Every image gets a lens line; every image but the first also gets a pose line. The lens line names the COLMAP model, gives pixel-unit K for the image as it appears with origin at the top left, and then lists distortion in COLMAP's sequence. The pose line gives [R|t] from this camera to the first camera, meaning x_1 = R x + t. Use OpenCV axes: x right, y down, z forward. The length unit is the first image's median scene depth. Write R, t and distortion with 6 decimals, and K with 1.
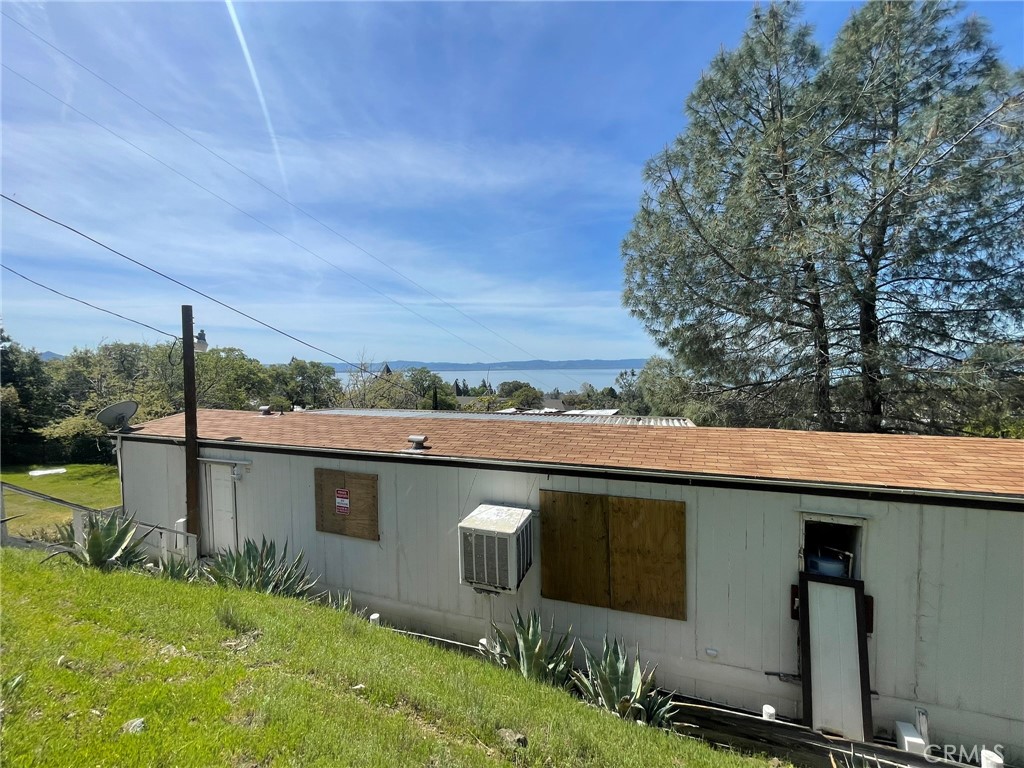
lens RADIAL K [[412.2, 0, 515.2], [0, 412.2, 384.3], [0, 0, 1]] dist [0.000139, 0.000135]
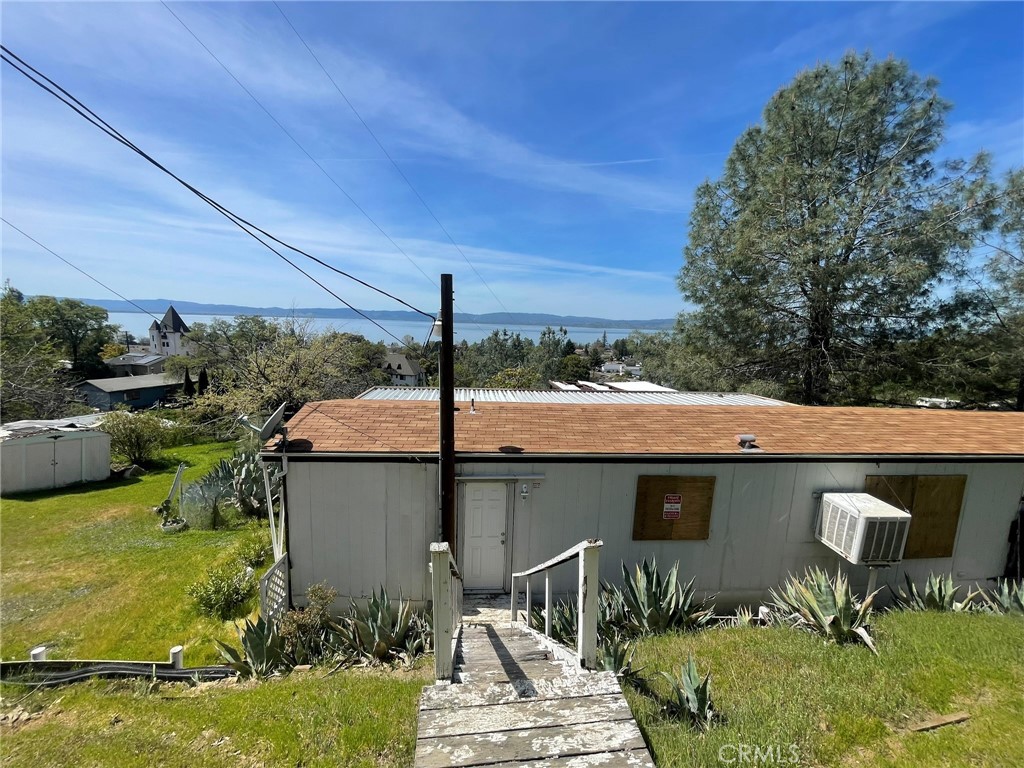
lens RADIAL K [[412.2, 0, 515.2], [0, 412.2, 384.3], [0, 0, 1]] dist [0.000139, 0.000135]
pose [[0.906691, -0.021854, 0.421230, -1.143640], [-0.026431, 0.993750, 0.108451, -0.092928], [-0.420967, -0.109465, 0.900447, 0.319353]]
